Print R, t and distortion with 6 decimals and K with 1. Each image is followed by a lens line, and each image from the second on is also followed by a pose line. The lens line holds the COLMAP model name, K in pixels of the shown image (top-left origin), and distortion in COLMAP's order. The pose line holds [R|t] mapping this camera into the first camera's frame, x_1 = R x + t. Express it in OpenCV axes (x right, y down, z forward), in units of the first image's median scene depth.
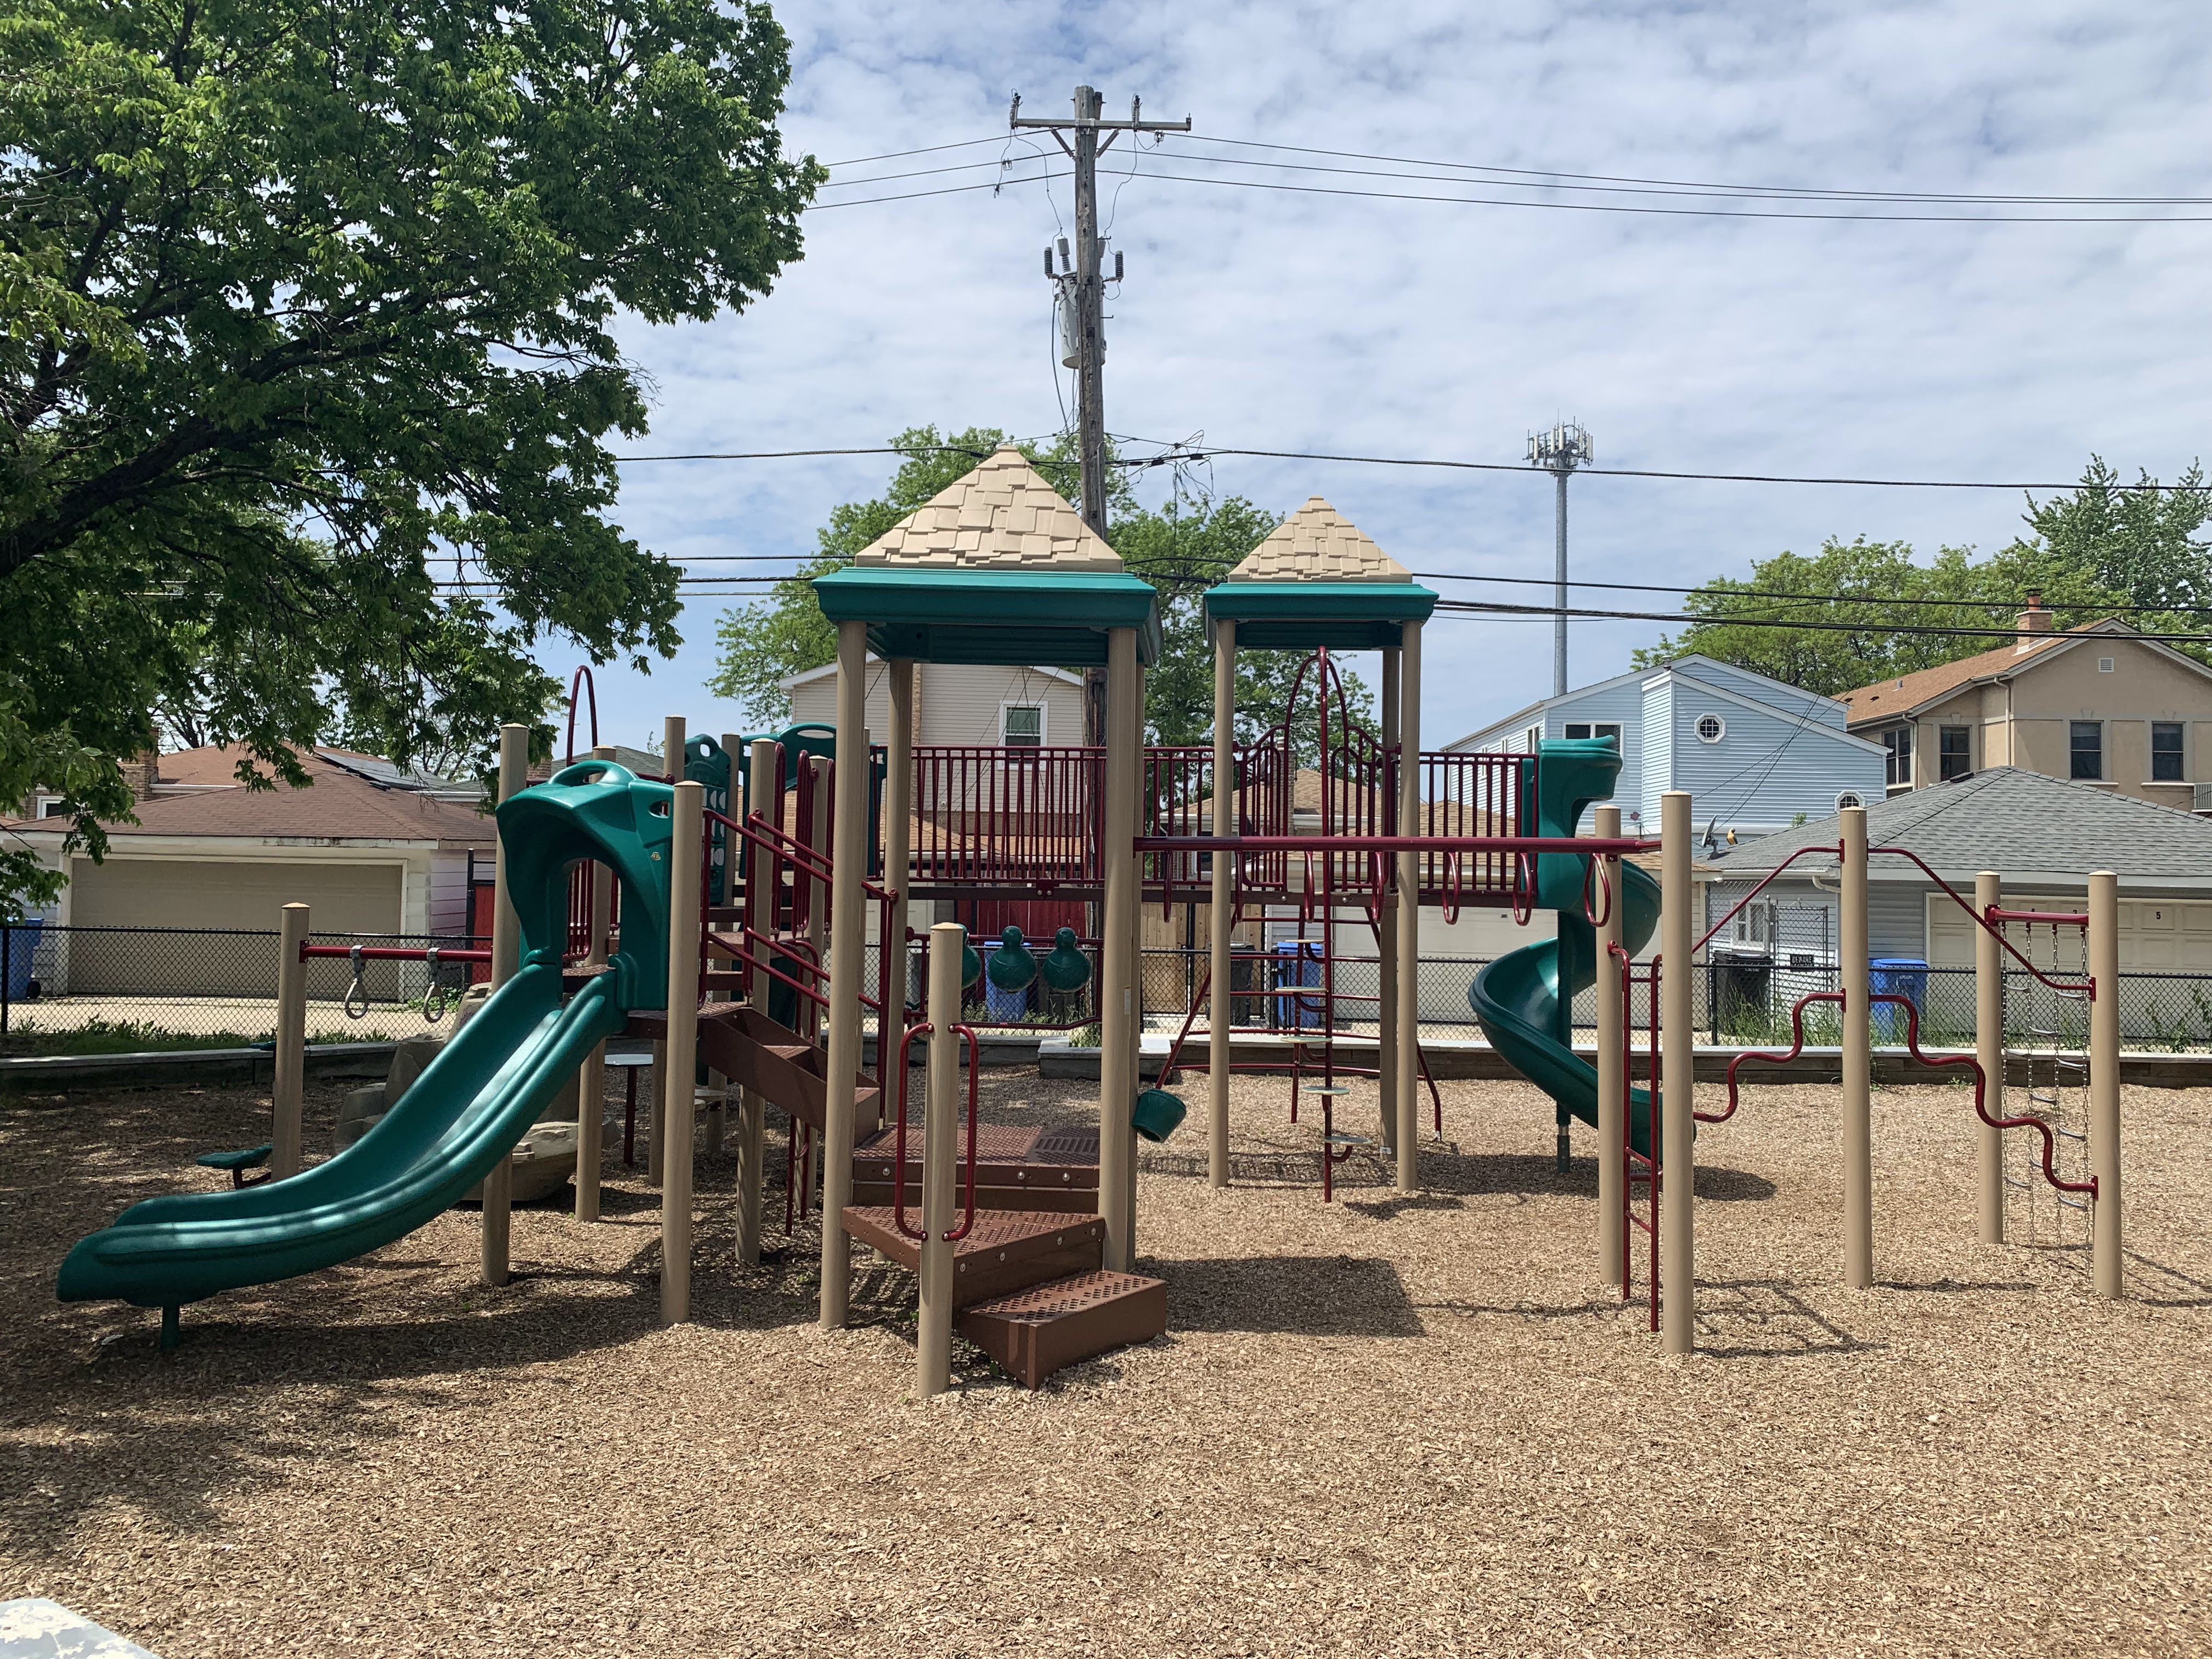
lens RADIAL K [[1689.8, 0, 1106.0], [0, 1689.8, 829.5], [0, 0, 1]] dist [0.040686, -0.001568]
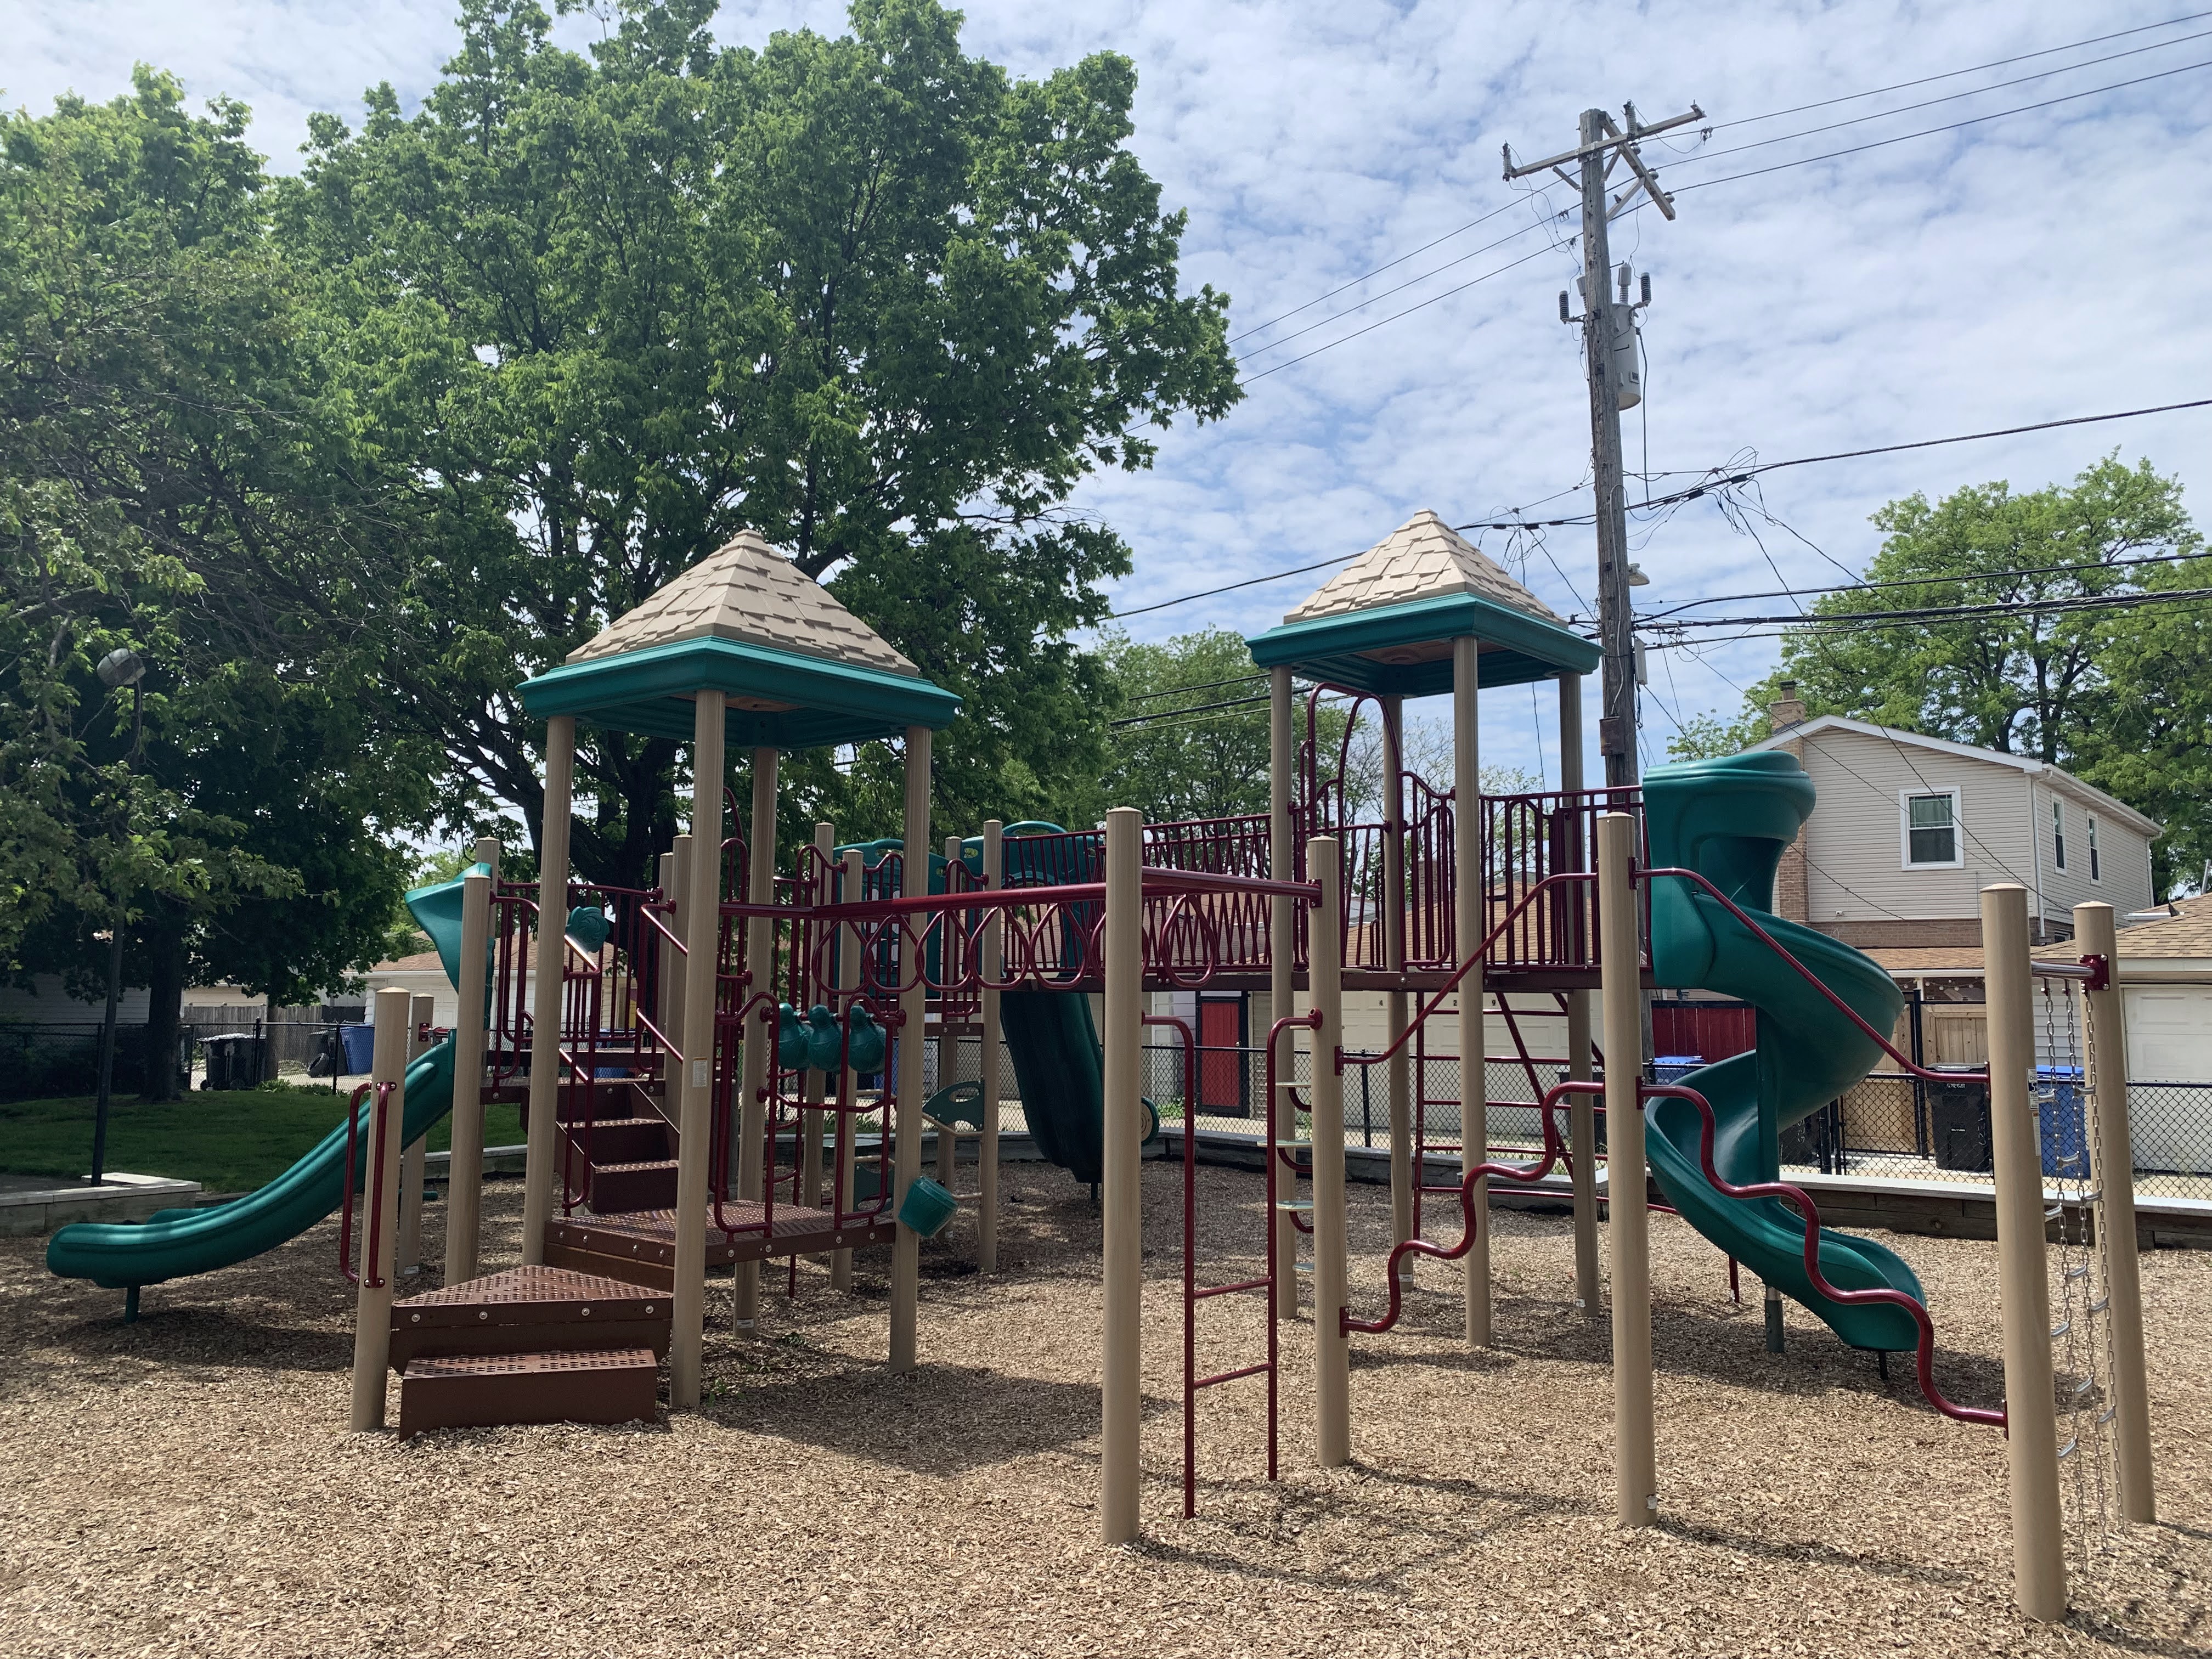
lens RADIAL K [[1699.6, 0, 1106.0], [0, 1699.6, 829.5], [0, 0, 1]] dist [-0.003214, -0.004259]
pose [[0.778033, -0.082940, -0.622724, 0.321367], [0.030985, 0.995106, -0.093825, 0.023977], [0.627458, 0.053704, 0.776796, 0.152350]]
